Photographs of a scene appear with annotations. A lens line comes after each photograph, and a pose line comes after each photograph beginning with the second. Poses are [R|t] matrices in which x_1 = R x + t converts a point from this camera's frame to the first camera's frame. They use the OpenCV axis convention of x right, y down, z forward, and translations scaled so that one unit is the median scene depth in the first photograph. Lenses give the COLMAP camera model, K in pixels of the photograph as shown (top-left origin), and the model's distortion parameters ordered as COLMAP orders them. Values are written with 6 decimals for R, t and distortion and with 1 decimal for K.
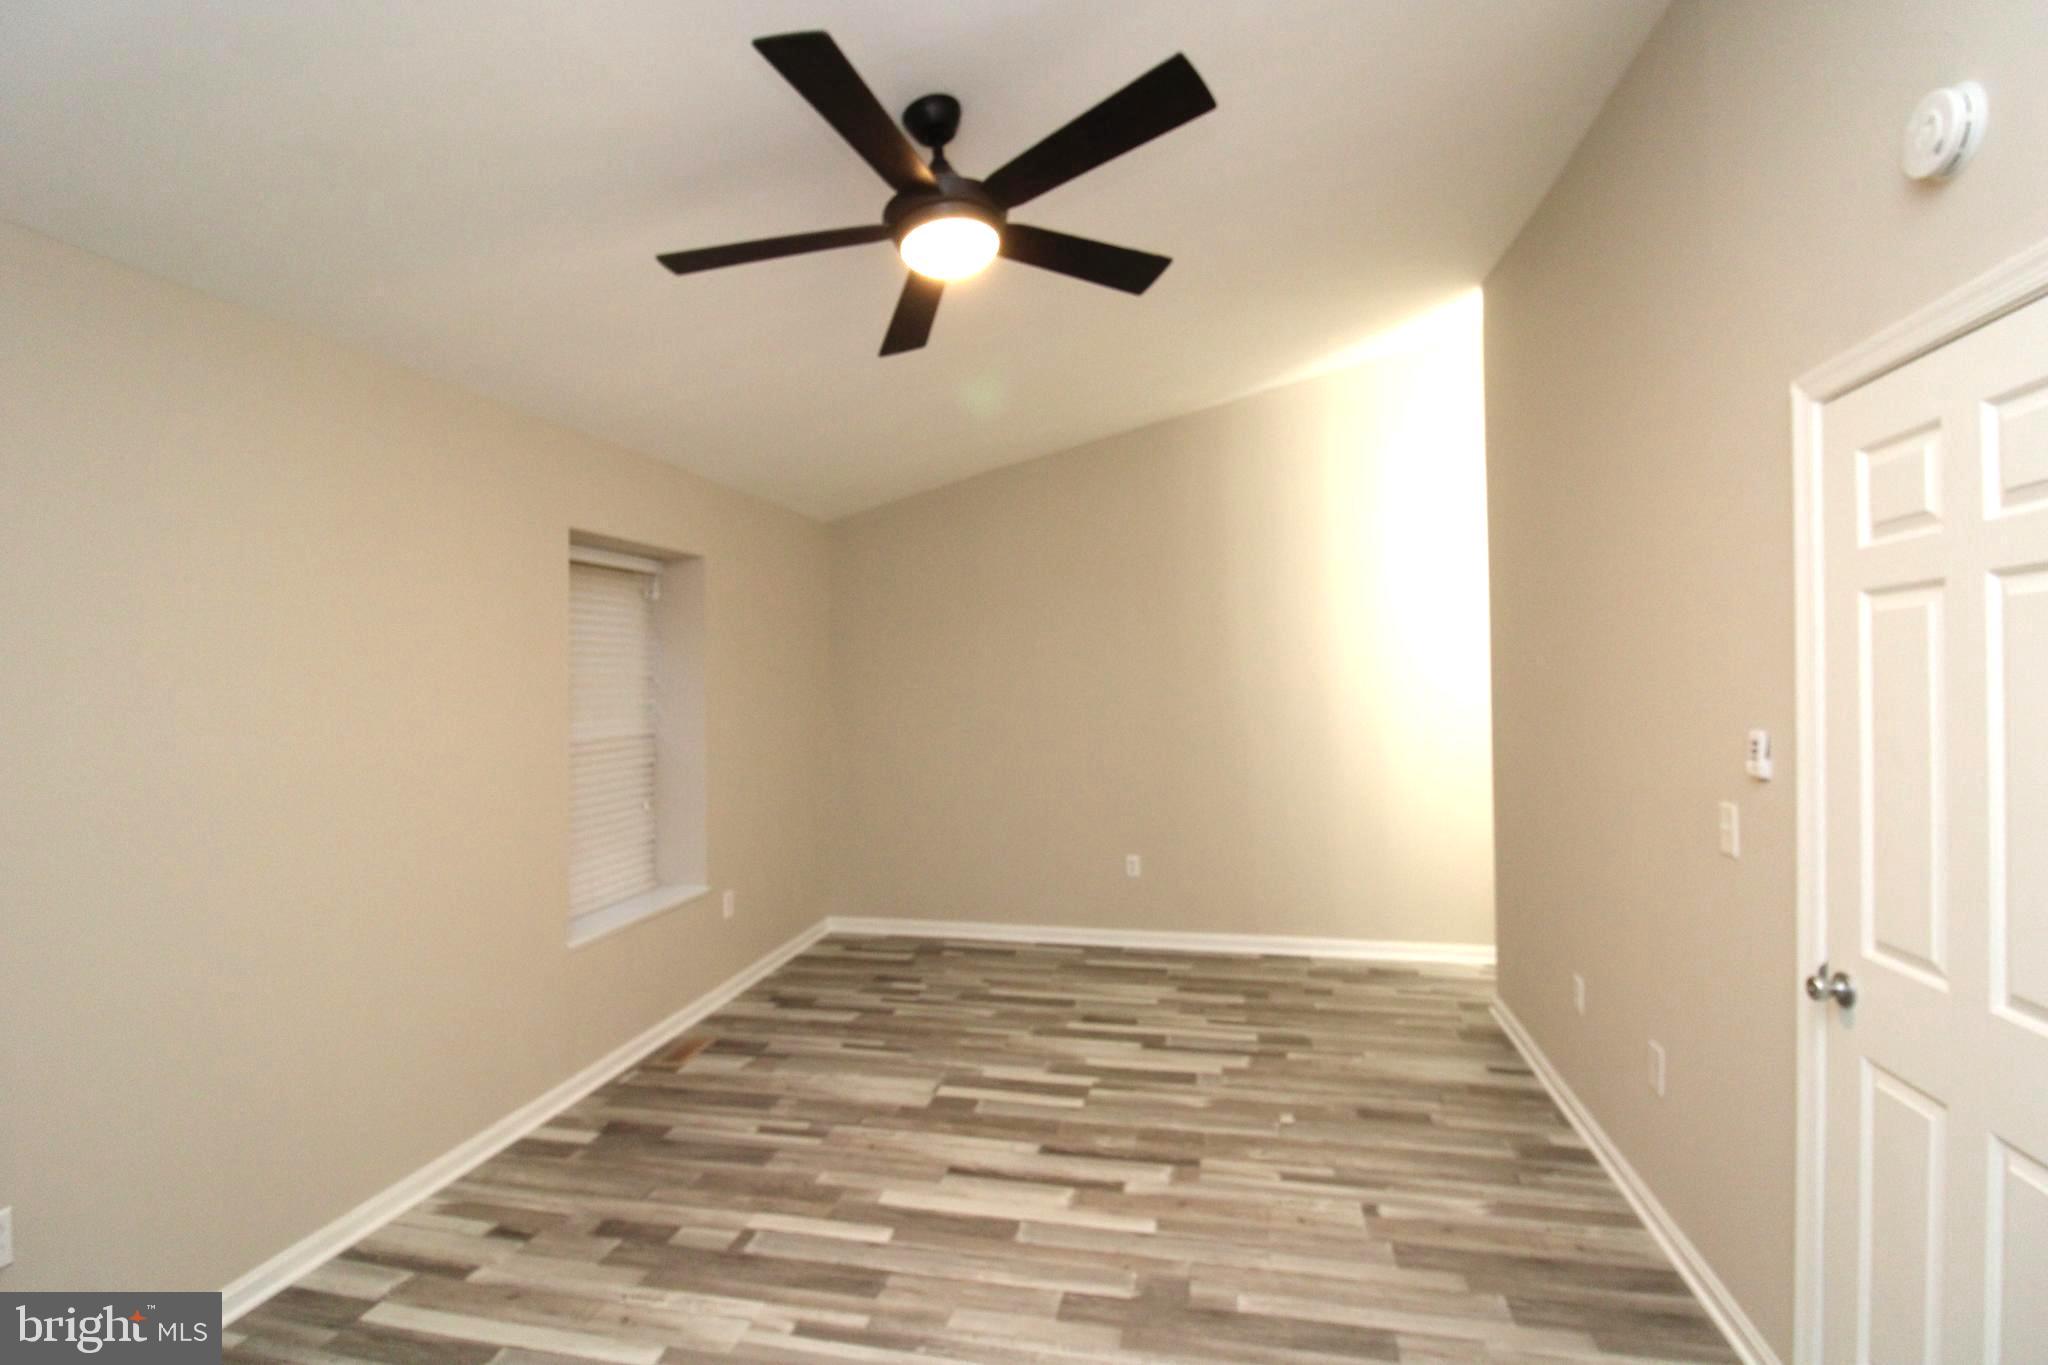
lens RADIAL K [[980.7, 0, 1026.7], [0, 980.7, 665.5], [0, 0, 1]] dist [-0.000016, -0.000190]
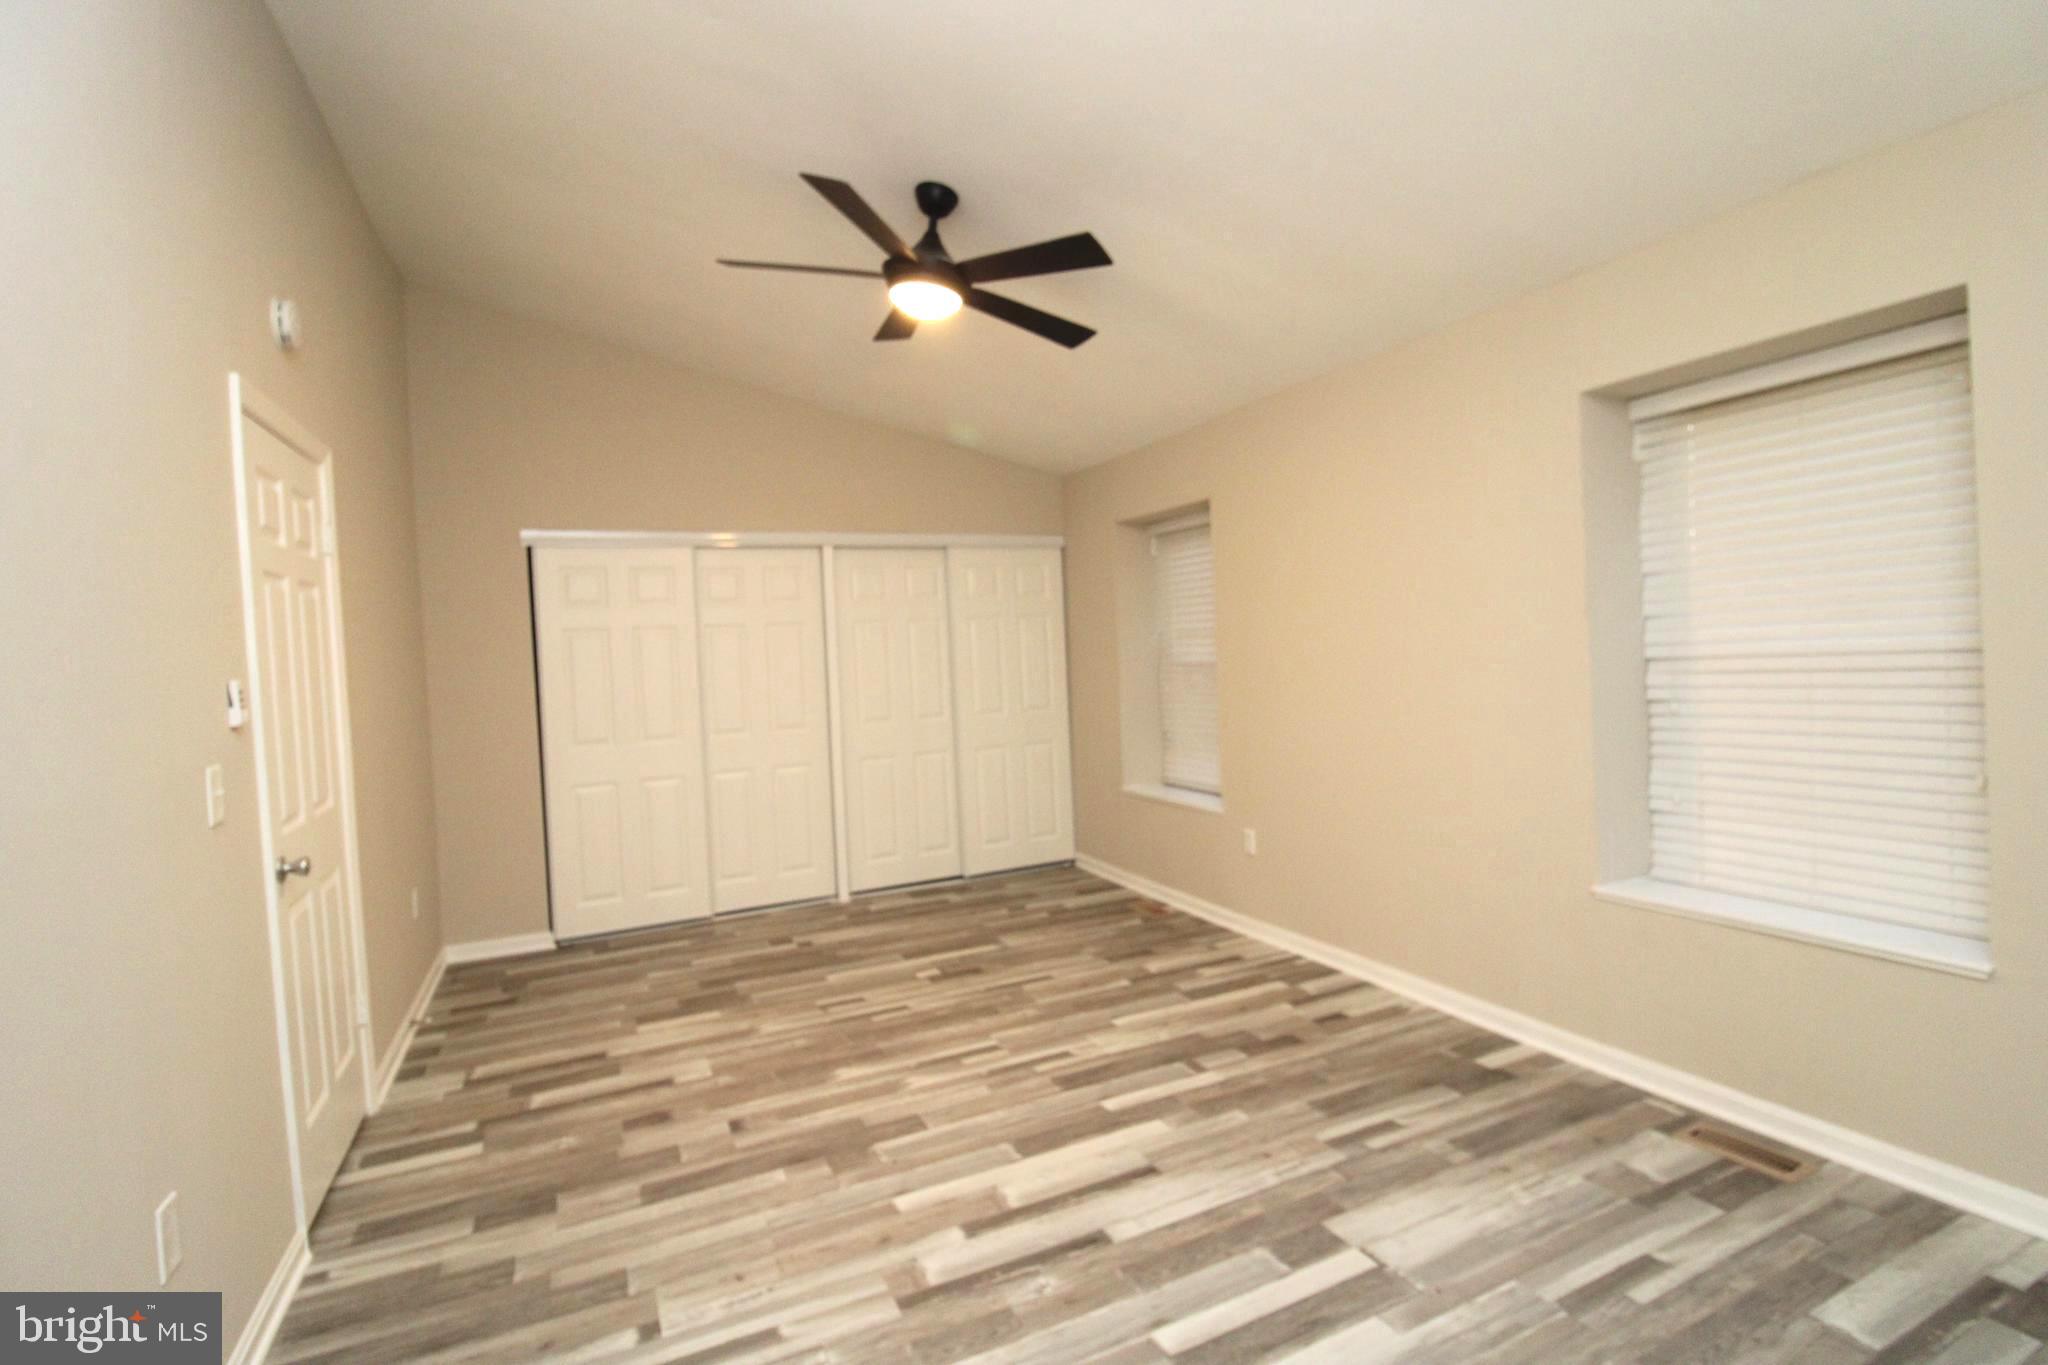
lens RADIAL K [[934.0, 0, 1027.7], [0, 934.0, 671.6], [0, 0, 1]] dist [-0.002172, -0.000659]
pose [[-0.794676, 0.057910, -0.604266, 0.507692], [0.061422, 0.998001, 0.014867, 0.069389], [0.603919, -0.025300, -0.796644, 1.704342]]
